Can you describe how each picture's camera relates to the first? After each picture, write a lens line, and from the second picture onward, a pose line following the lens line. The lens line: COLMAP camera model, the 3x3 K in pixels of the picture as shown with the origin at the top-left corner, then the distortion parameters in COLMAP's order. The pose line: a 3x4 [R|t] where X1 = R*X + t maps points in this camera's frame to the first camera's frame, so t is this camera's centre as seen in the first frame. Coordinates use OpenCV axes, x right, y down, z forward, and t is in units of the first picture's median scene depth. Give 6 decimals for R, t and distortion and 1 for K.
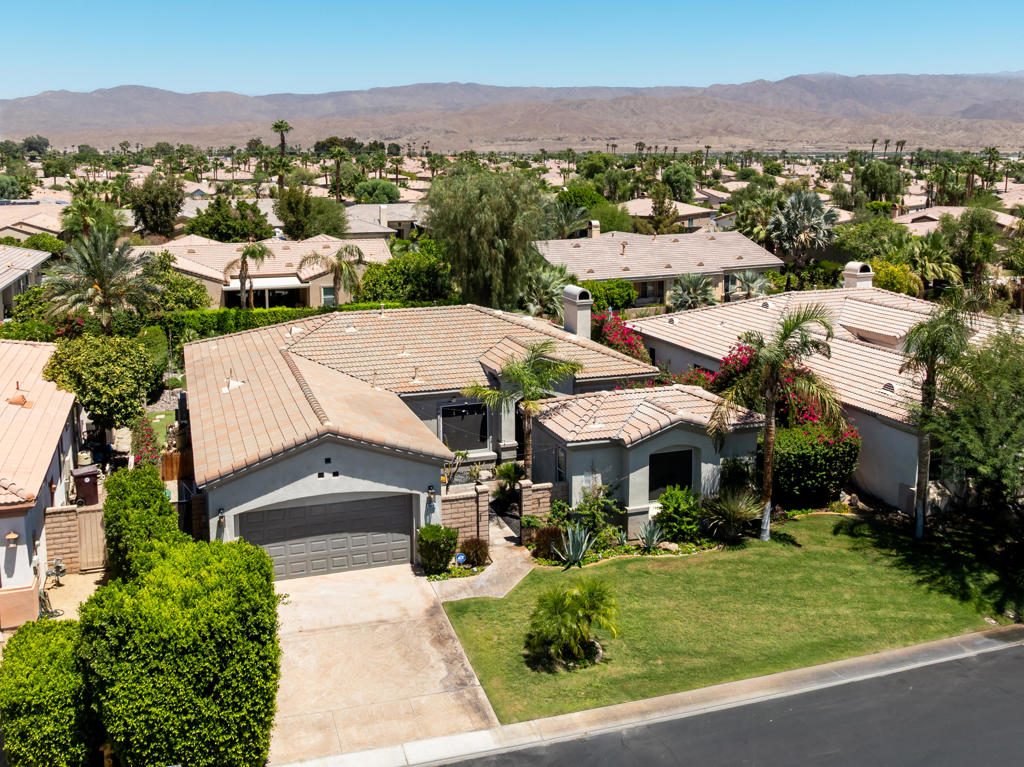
lens RADIAL K [[965.5, 0, 512.0], [0, 965.5, 383.5], [0, 0, 1]] dist [-0.007435, -0.005163]
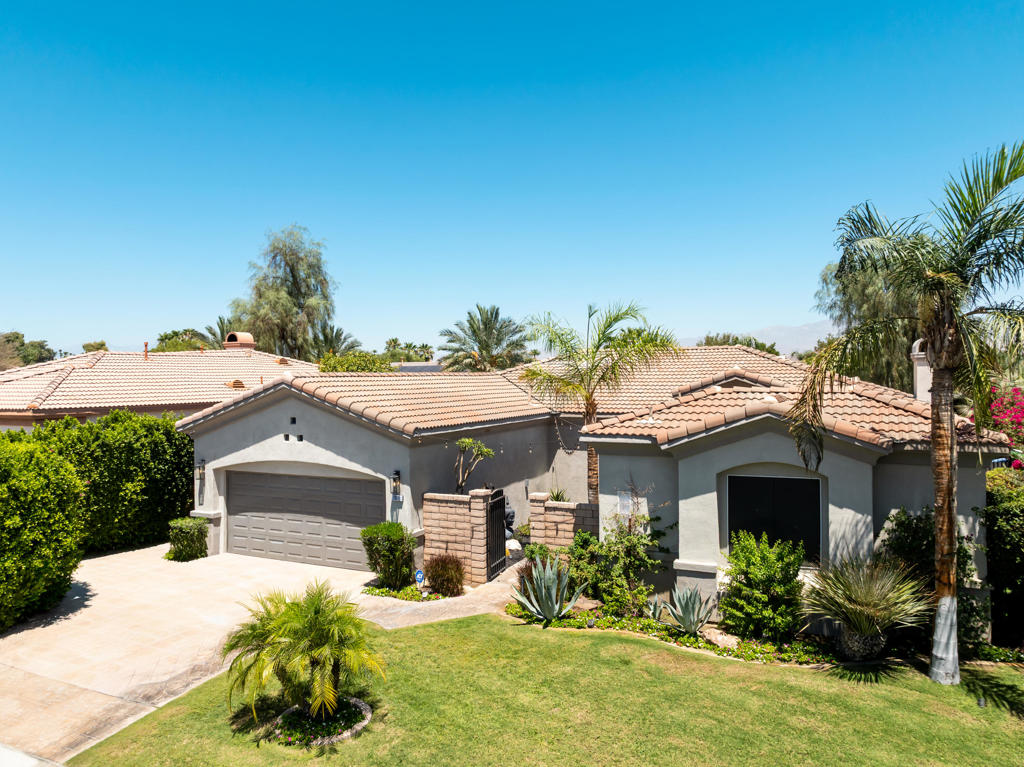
lens RADIAL K [[737.5, 0, 511.6], [0, 737.5, 423.7], [0, 0, 1]] dist [-0.031742, 0.006543]
pose [[0.715458, 0.033339, -0.697860, 0.365978], [-0.146711, 0.983759, -0.103413, 0.110306], [0.683078, 0.176371, 0.708729, 0.609787]]
